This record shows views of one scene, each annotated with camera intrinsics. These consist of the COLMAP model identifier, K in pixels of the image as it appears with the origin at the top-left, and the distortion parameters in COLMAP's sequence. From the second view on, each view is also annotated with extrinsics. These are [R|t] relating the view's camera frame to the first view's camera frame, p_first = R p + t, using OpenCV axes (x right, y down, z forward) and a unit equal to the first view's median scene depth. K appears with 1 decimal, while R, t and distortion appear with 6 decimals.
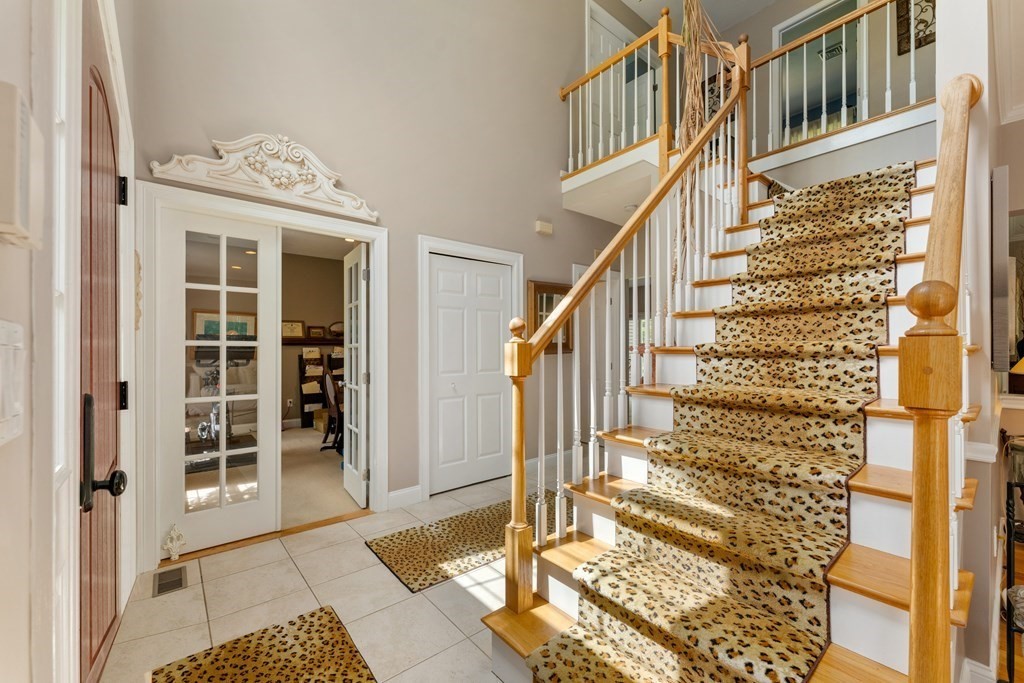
lens RADIAL K [[411.0, 0, 506.8], [0, 411.0, 344.1], [0, 0, 1]] dist [0.001512, 0.000015]
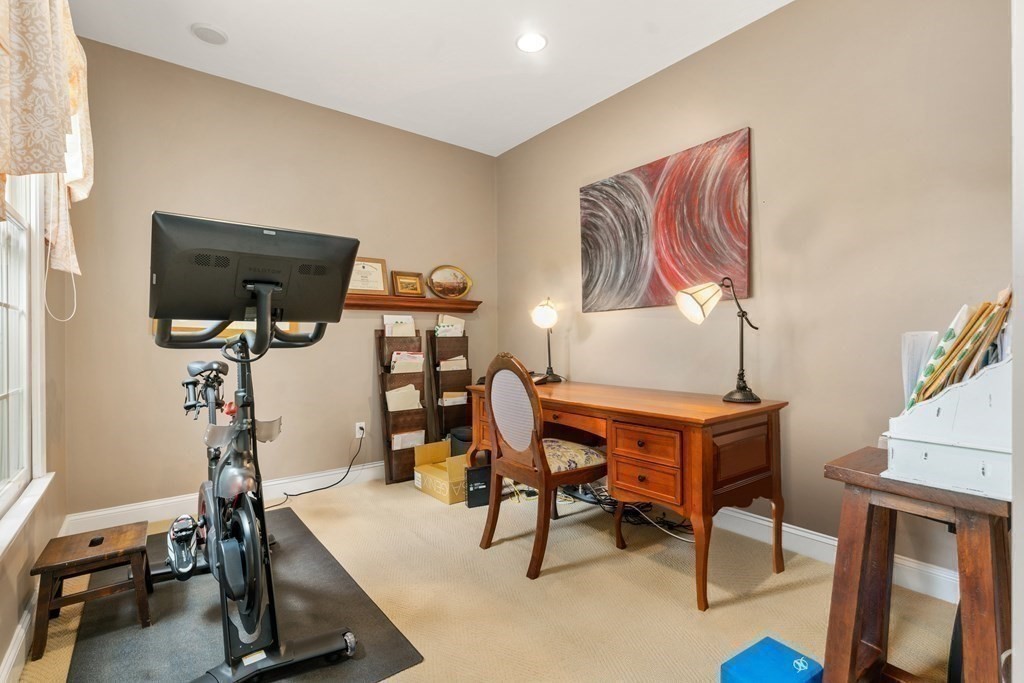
lens RADIAL K [[486.2, 0, 515.5], [0, 486.2, 337.0], [0, 0, 1]] dist [-0.002705, 0.000599]
pose [[0.999302, -0.005926, -0.036884, -0.322053], [0.006101, 0.999971, 0.004643, 0.032916], [0.036855, -0.004865, 0.999309, 0.438628]]
